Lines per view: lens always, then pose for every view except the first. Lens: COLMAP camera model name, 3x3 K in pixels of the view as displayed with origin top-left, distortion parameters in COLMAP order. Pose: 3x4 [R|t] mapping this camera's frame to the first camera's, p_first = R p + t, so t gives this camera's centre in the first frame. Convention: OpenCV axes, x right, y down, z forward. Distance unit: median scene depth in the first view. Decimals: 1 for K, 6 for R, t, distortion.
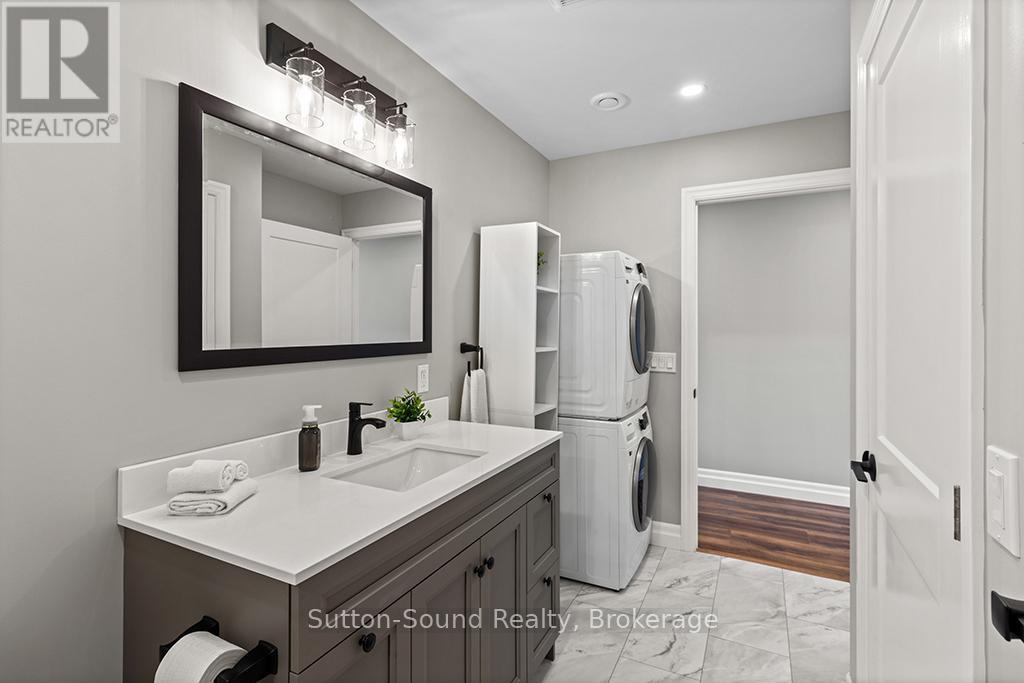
lens RADIAL K [[485.4, 0, 513.2], [0, 485.4, 335.1], [0, 0, 1]] dist [-0.002179, -0.000092]
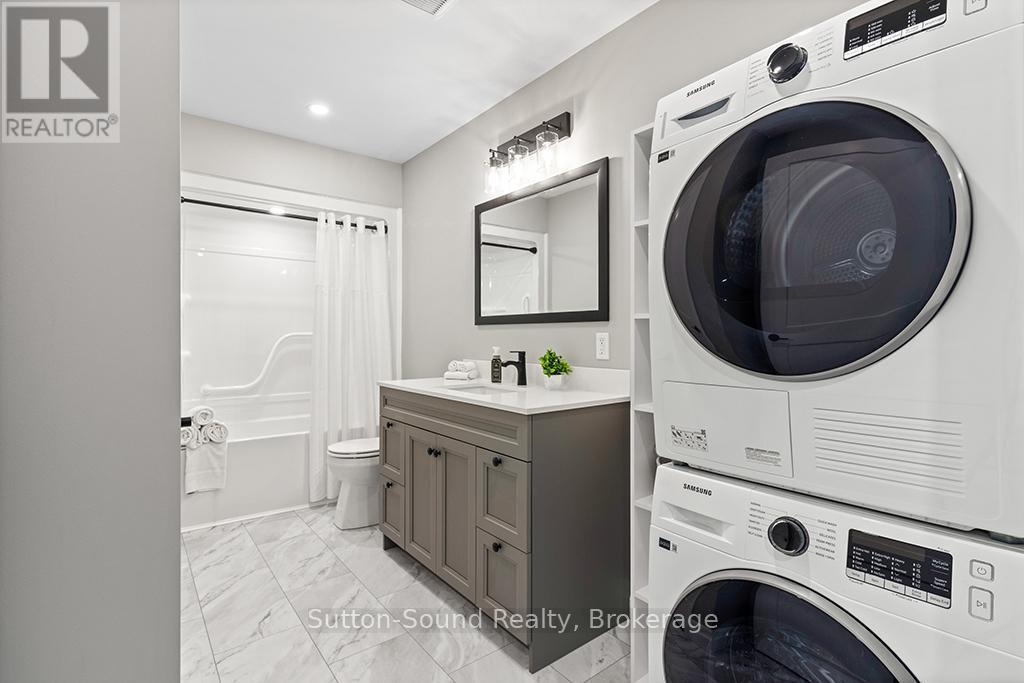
lens RADIAL K [[485.4, 0, 515.4], [0, 485.4, 332.5], [0, 0, 1]] dist [-0.002179, -0.000092]
pose [[-0.412378, 0.003479, -0.911006, 0.947586], [-0.006774, 0.999953, 0.006885, 0.062541], [0.910988, 0.009010, -0.412335, 1.432243]]
